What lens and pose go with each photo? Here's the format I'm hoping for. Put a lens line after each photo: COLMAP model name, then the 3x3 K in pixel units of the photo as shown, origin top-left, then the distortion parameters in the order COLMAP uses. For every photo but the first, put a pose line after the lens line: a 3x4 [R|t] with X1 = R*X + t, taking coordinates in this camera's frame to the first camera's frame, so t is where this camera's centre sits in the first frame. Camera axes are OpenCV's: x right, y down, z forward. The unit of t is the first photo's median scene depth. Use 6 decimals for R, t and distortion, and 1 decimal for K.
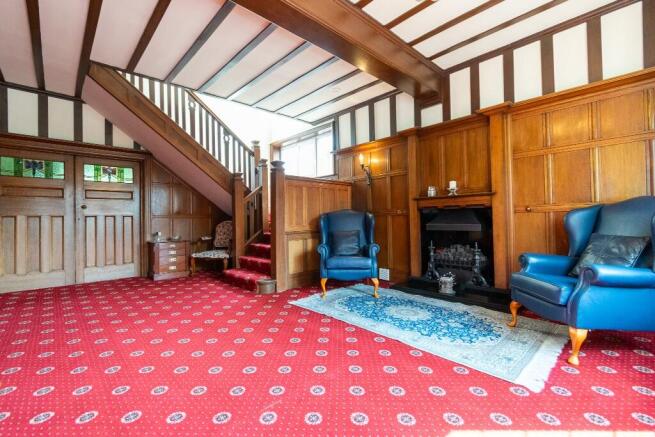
lens RADIAL K [[274.7, 0, 332.5], [0, 274.7, 227.2], [0, 0, 1]] dist [-0.001148, -0.000068]
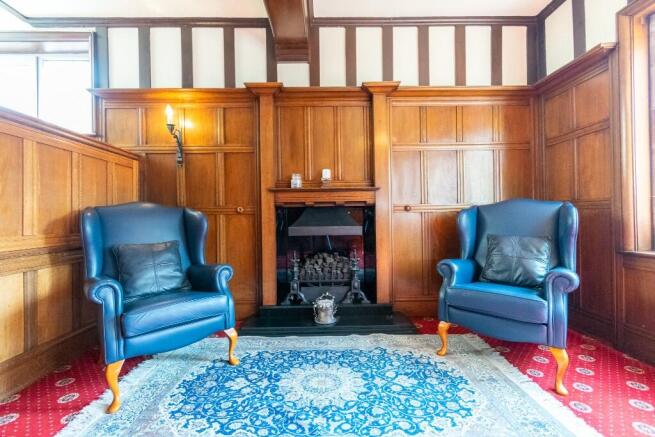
lens RADIAL K [[287.9, 0, 324.3], [0, 287.9, 216.5], [0, 0, 1]] dist [0.002103, 0.000198]
pose [[0.688845, 0.005680, 0.724886, -0.115849], [0.023806, 0.999253, -0.030452, -0.012670], [-0.724518, 0.038233, 0.688195, 0.407090]]
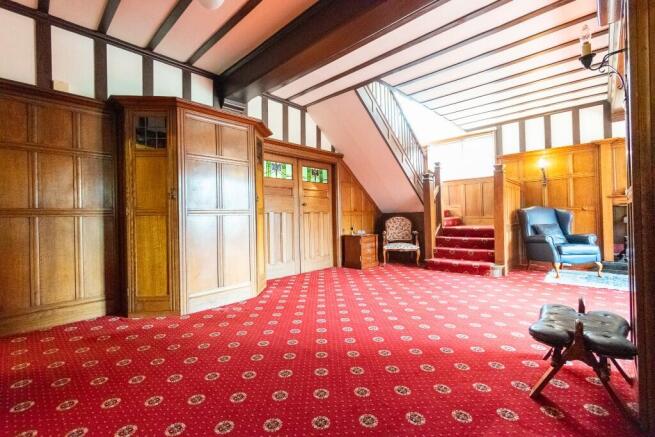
lens RADIAL K [[280.9, 0, 327.5], [0, 280.9, 218.5], [0, 0, 1]] dist [0.000566, -0.000150]
pose [[0.998061, -0.006243, 0.061937, -0.980549], [0.008009, 0.999567, -0.028304, 0.017315], [-0.061733, 0.028746, 0.997679, -0.148596]]
